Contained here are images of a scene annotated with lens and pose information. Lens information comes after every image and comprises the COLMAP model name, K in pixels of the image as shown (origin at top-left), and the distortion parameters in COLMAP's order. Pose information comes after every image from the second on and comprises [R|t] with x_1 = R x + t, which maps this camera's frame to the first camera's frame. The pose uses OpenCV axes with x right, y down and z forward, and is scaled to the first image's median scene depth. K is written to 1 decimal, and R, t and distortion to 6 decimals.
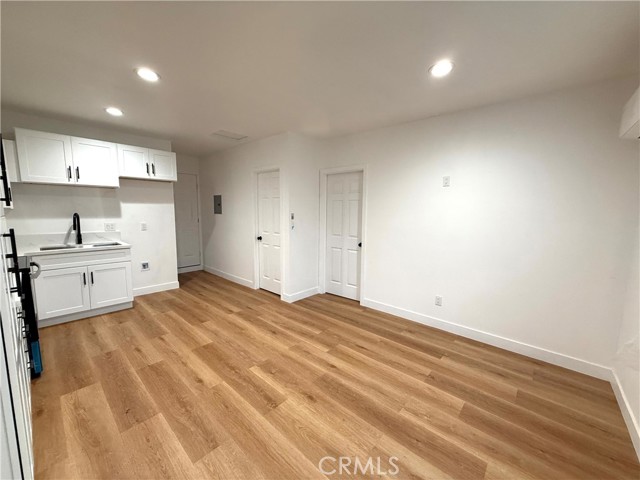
lens RADIAL K [[254.7, 0, 321.4], [0, 254.7, 240.0], [0, 0, 1]] dist [-0.000574, -0.000012]
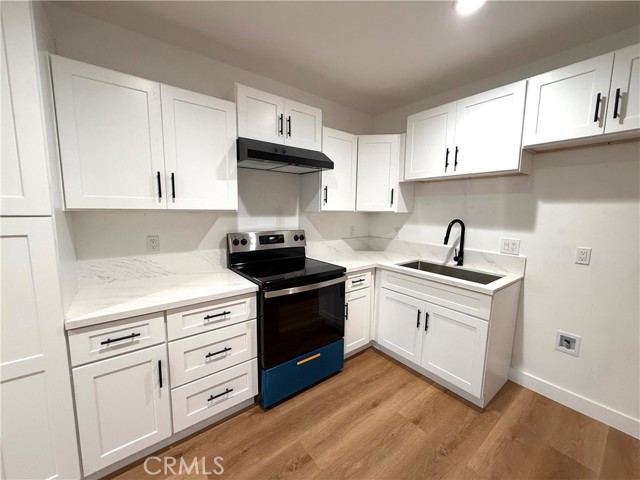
lens RADIAL K [[254.7, 0, 319.6], [0, 254.7, 240.2], [0, 0, 1]] dist [-0.000574, -0.000012]
pose [[-0.183414, 0.106371, -0.977264, -0.259102], [-0.133511, 0.982222, 0.131969, -0.098542], [0.973927, 0.154680, -0.165952, 0.822845]]
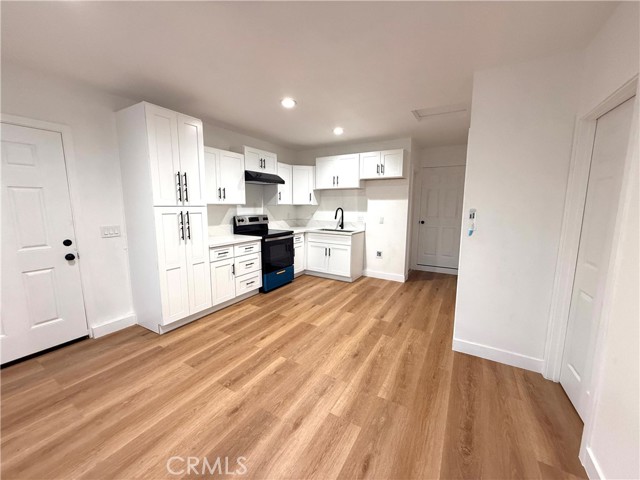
lens RADIAL K [[254.7, 0, 319.3], [0, 254.7, 240.7], [0, 0, 1]] dist [-0.000574, -0.000012]
pose [[0.189899, 0.127059, -0.973547, 0.500987], [-0.120539, 0.987106, 0.105317, -0.062433], [0.974376, 0.097351, 0.202766, 0.648696]]
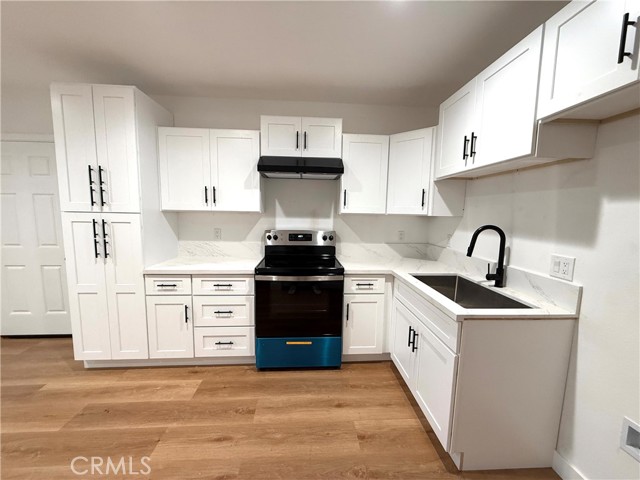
lens RADIAL K [[254.7, 0, 320.0], [0, 254.7, 240.2], [0, 0, 1]] dist [-0.000574, -0.000012]
pose [[-0.708153, 0.054428, -0.703958, -0.390088], [-0.110648, 0.976151, 0.186781, -0.143389], [0.697335, 0.210161, -0.685242, 1.197921]]
